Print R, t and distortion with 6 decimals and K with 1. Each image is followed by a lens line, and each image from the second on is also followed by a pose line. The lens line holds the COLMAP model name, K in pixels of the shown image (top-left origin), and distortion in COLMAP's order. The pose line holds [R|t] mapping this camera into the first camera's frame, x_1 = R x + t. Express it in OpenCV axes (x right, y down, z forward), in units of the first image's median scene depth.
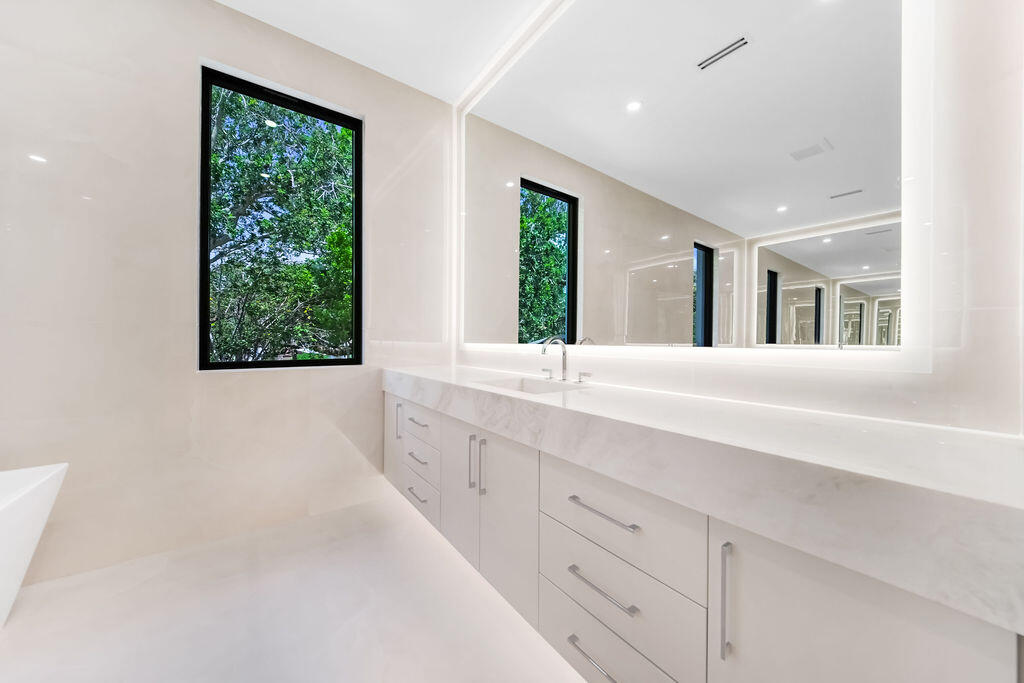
lens RADIAL K [[365.5, 0, 509.7], [0, 365.5, 342.6], [0, 0, 1]] dist [-0.000325, -0.000041]
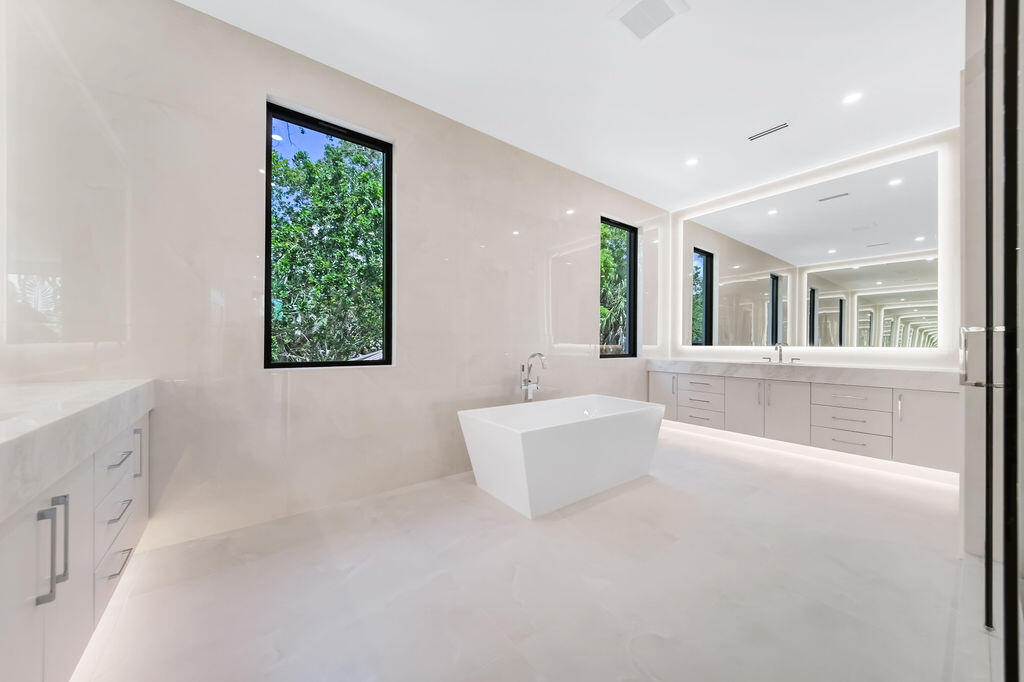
lens RADIAL K [[353.6, 0, 490.8], [0, 353.6, 342.5], [0, 0, 1]] dist [0.008503, -0.000101]
pose [[0.999795, -0.007307, -0.018883, -0.320276], [0.007257, 0.999970, -0.002704, -0.004310], [0.018902, 0.002566, 0.999818, -0.236282]]
